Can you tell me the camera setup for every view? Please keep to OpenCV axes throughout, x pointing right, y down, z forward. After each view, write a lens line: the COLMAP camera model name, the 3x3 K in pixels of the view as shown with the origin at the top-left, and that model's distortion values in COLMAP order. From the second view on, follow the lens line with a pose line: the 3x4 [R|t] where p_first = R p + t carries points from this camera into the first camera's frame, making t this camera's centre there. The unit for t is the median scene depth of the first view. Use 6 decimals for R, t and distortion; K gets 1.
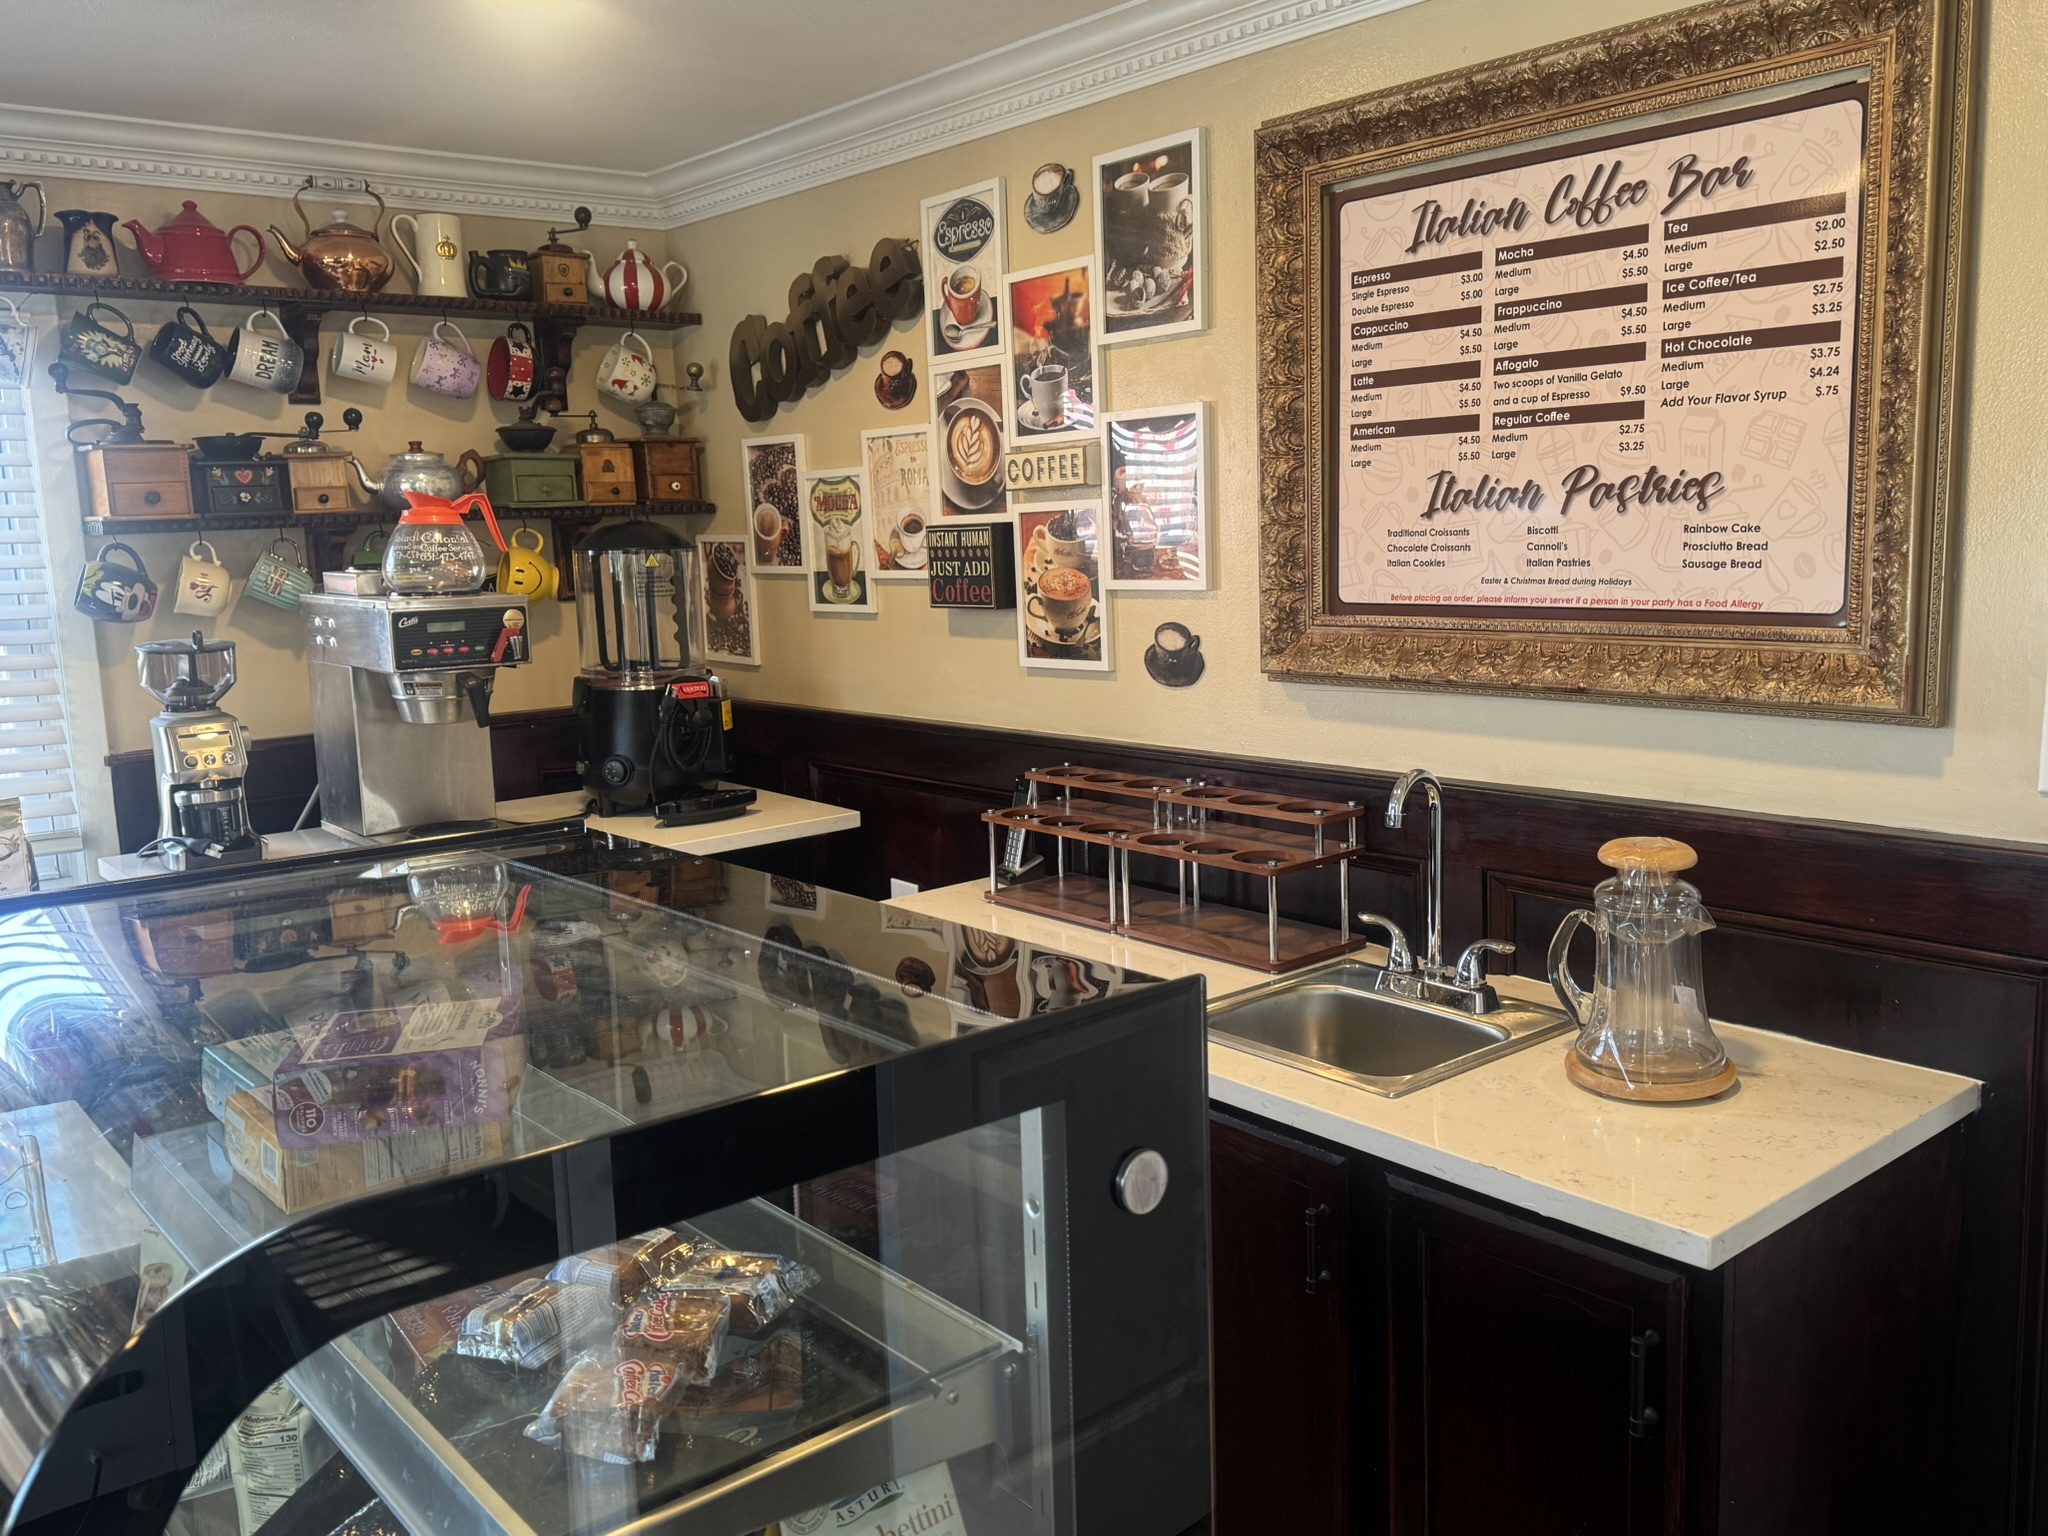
lens RADIAL K [[1667.7, 0, 1038.9], [0, 1667.7, 781.0], [0, 0, 1]] dist [0.095422, -0.147588]
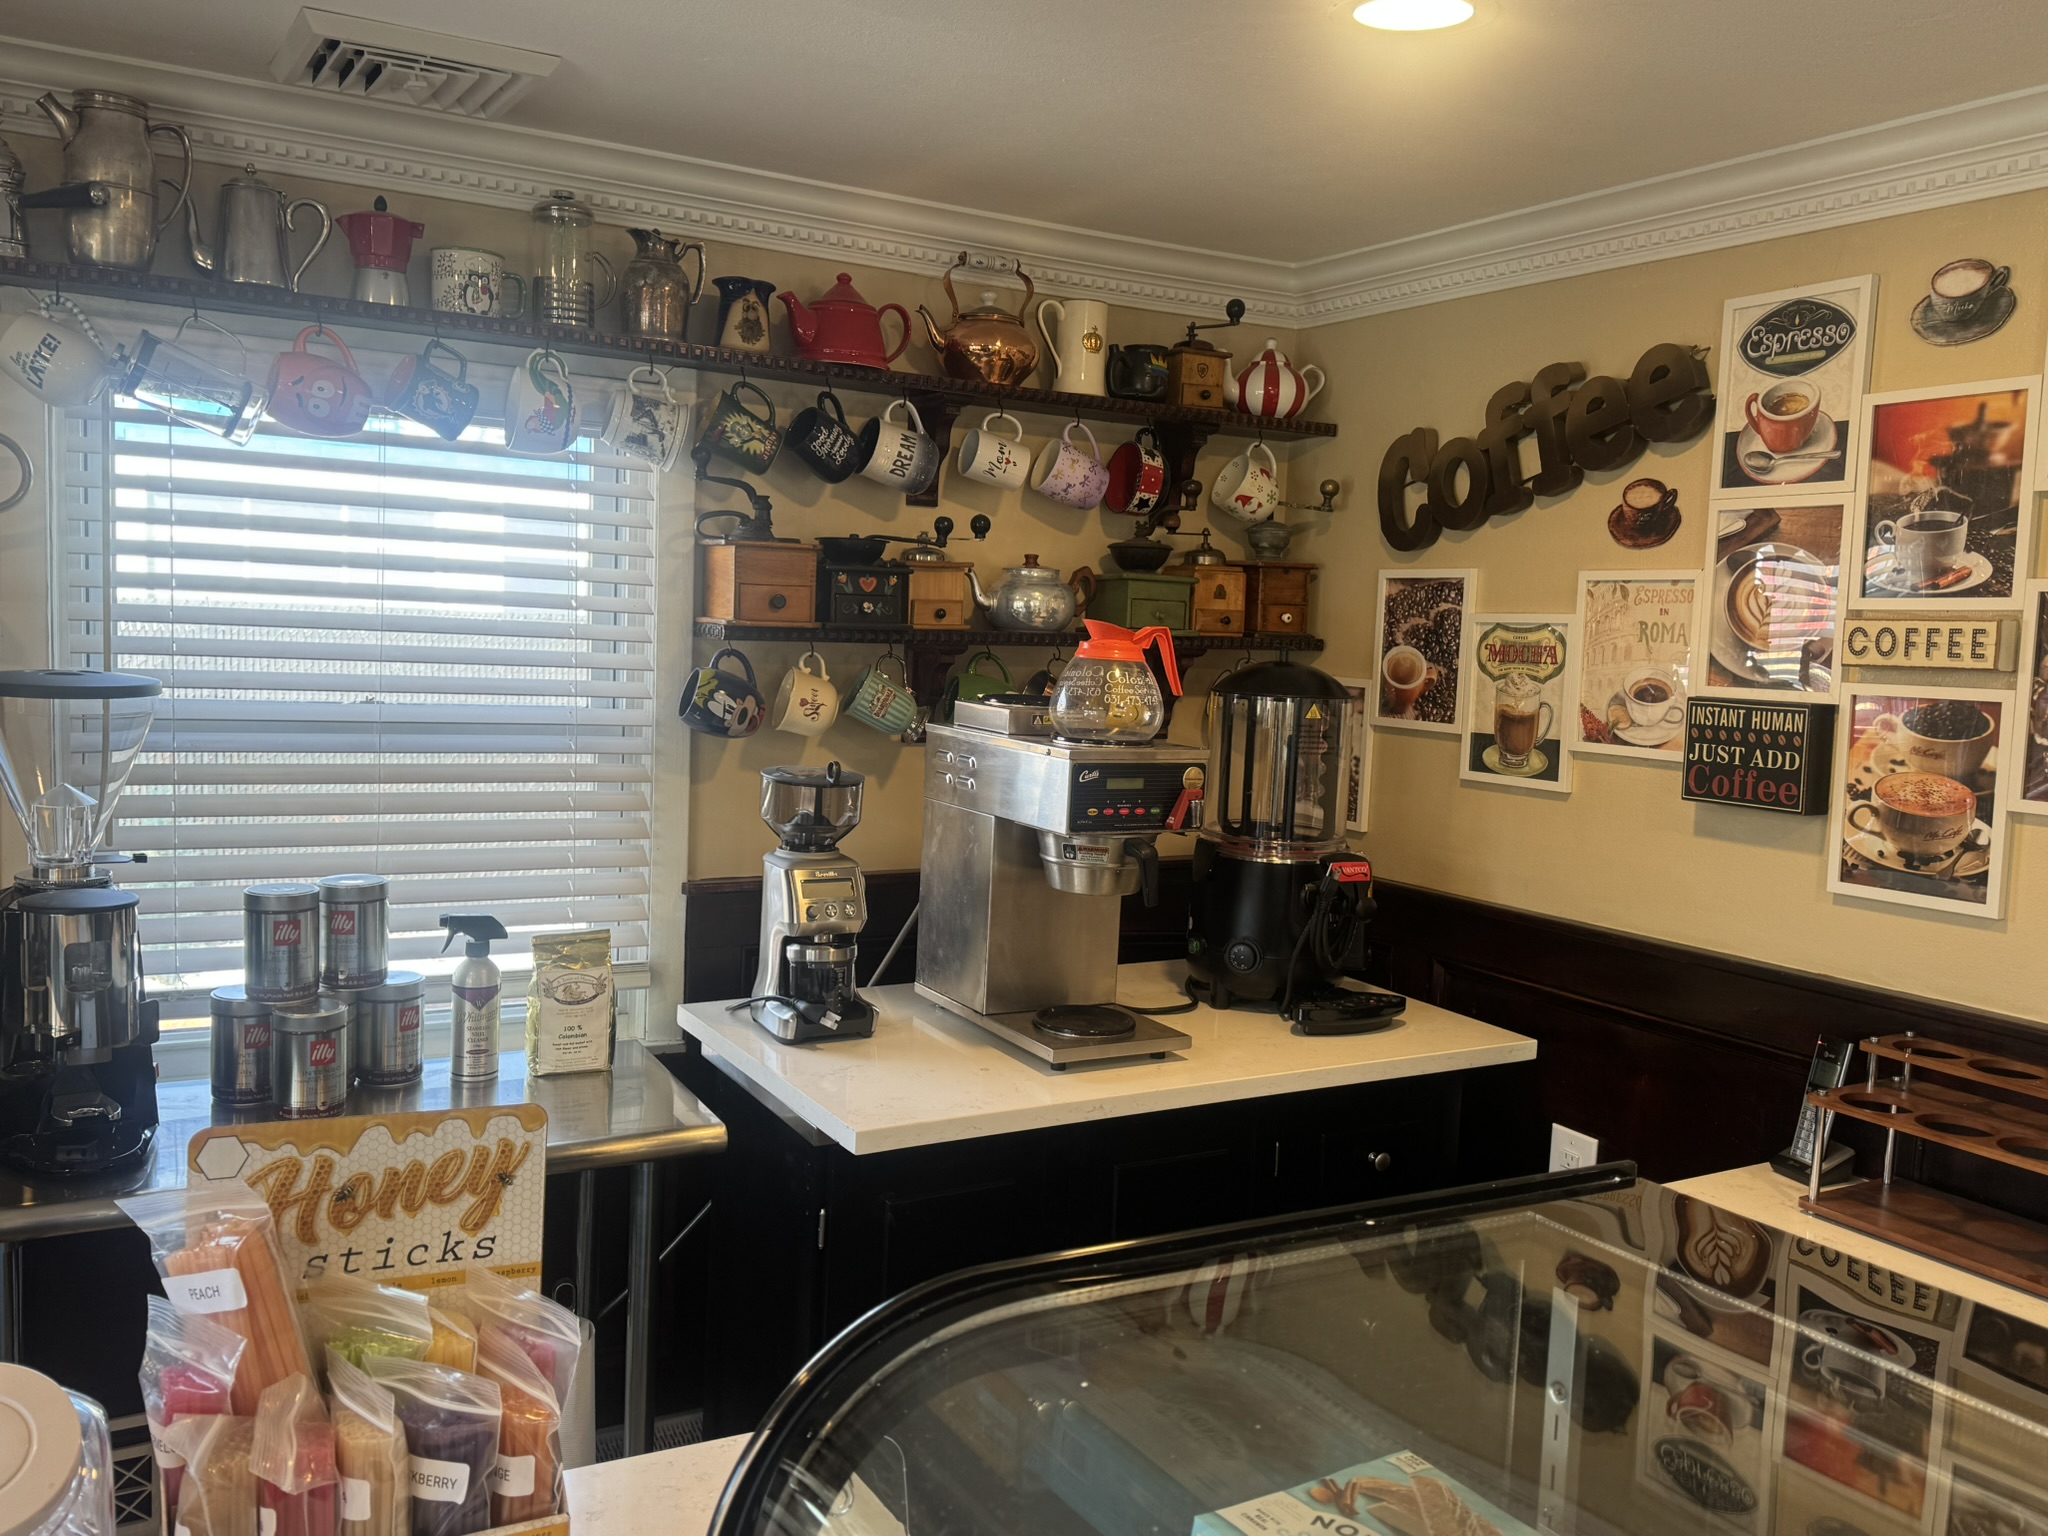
lens RADIAL K [[1667.7, 0, 1022.6], [0, 1667.7, 770.5], [0, 0, 1]] dist [0.095422, -0.147588]
pose [[0.981760, 0.087084, -0.169005, -0.242289], [-0.098258, 0.993416, -0.058904, -0.040769], [0.162763, 0.074436, 0.983853, 0.166455]]
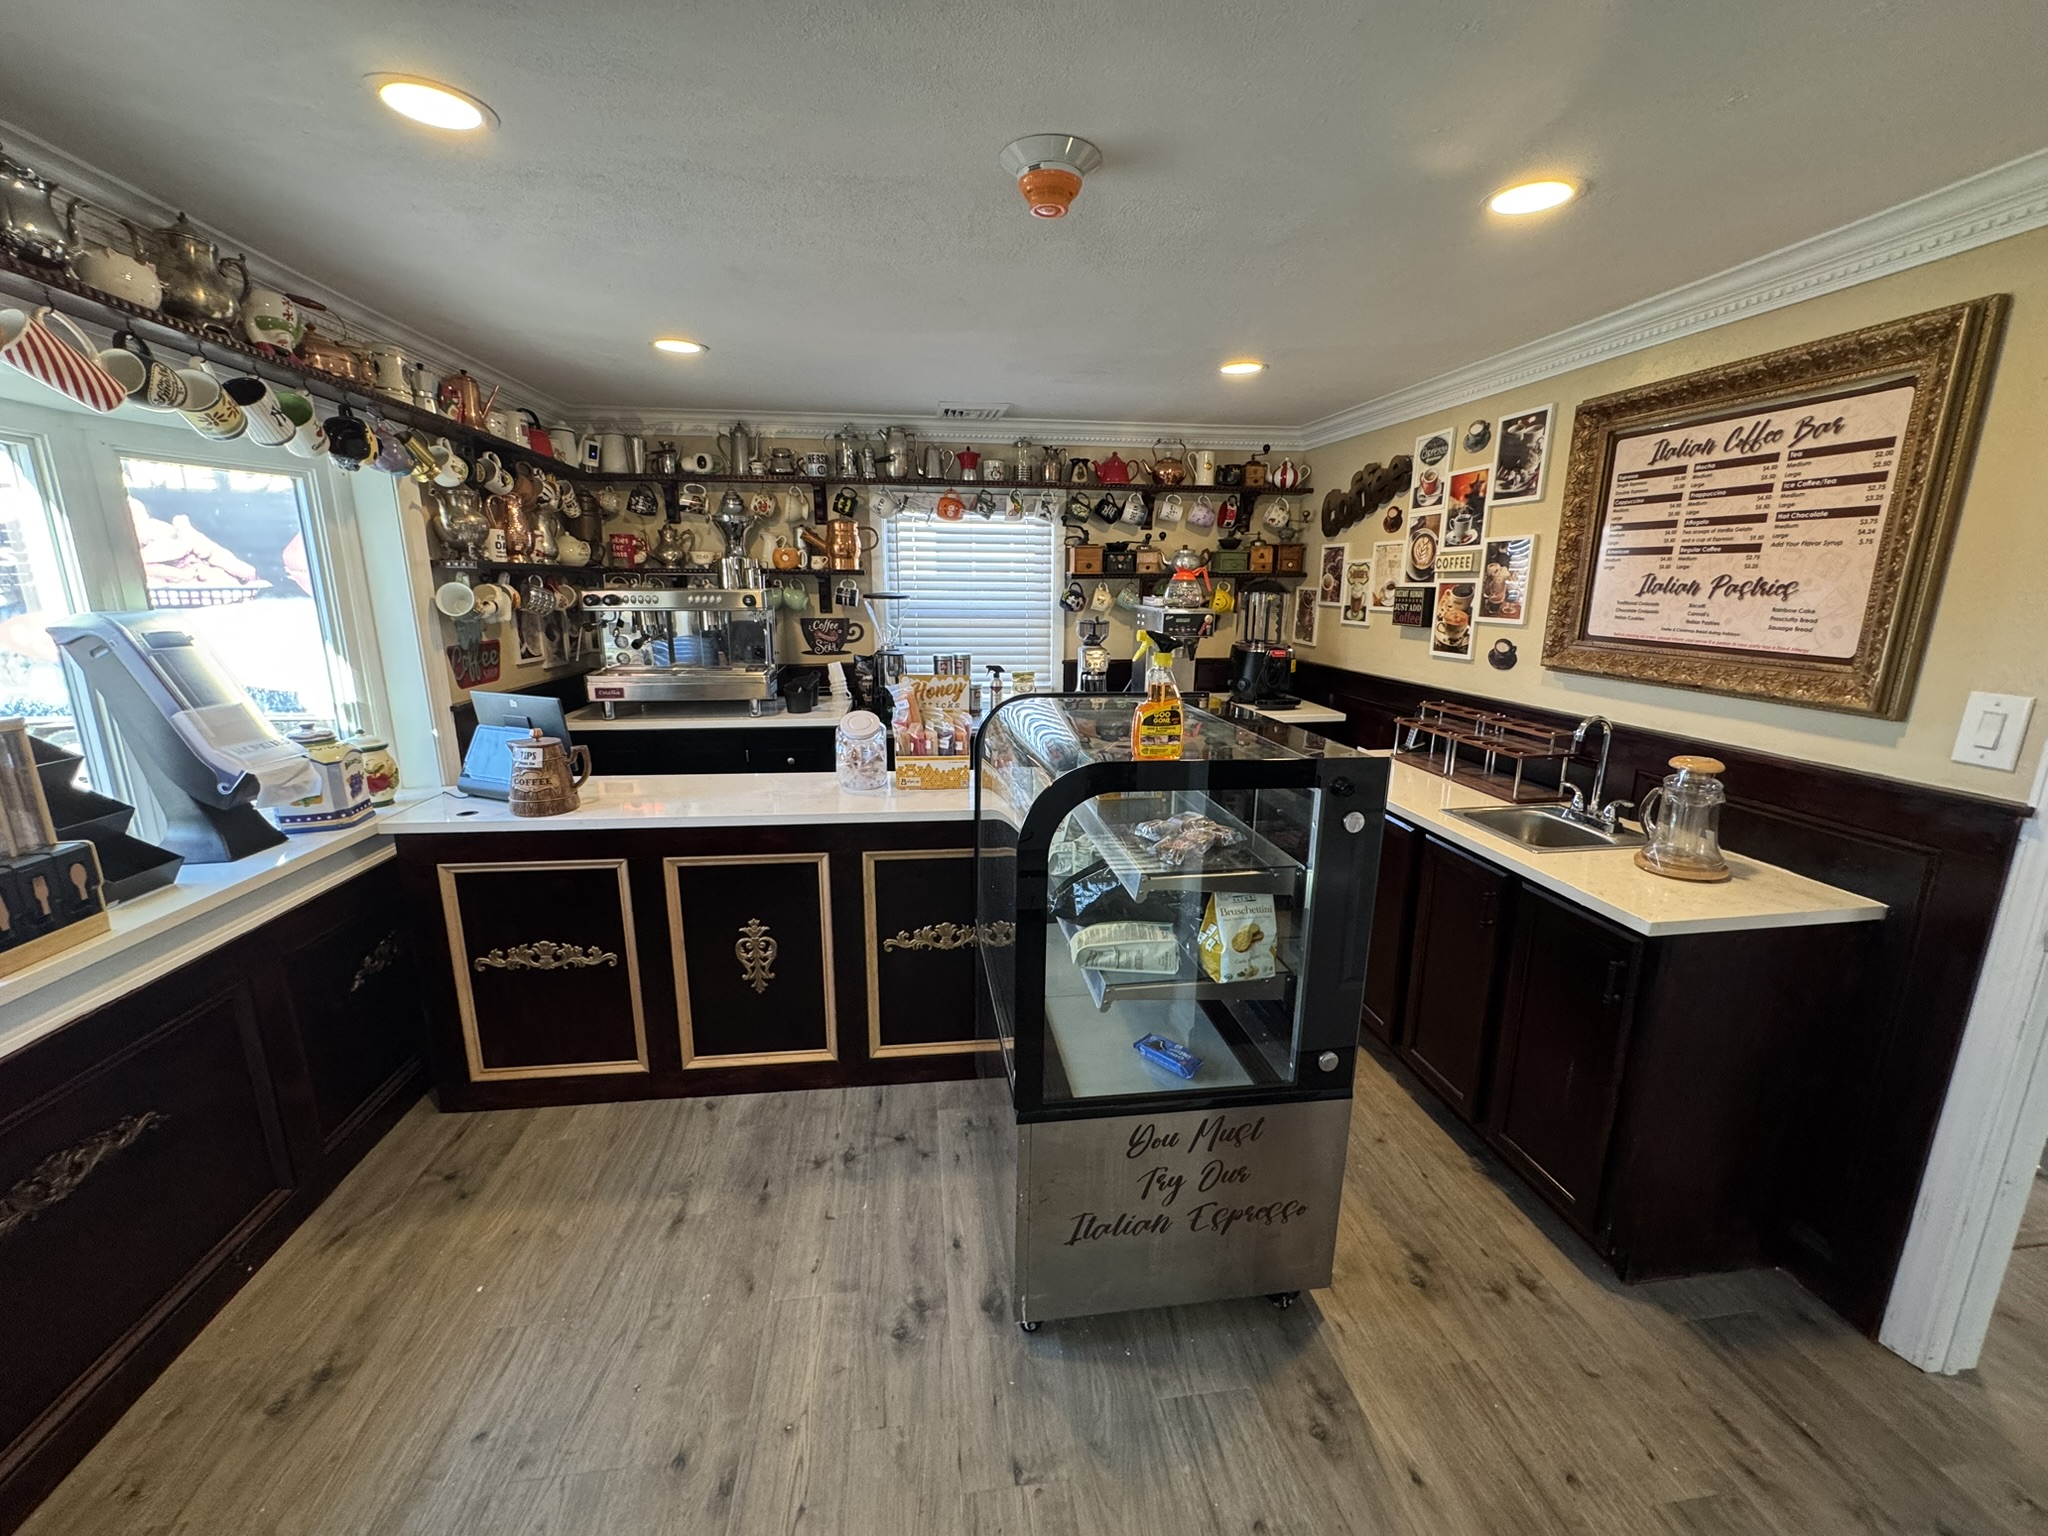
lens RADIAL K [[812.7, 0, 1022.0], [0, 812.7, 768.3], [0, 0, 1]] dist [-0.000804, -0.000744]
pose [[0.847526, 0.155754, -0.507386, 0.097024], [-0.113252, 0.987026, 0.113816, 0.016837], [0.518531, -0.039000, 0.854169, -0.181071]]
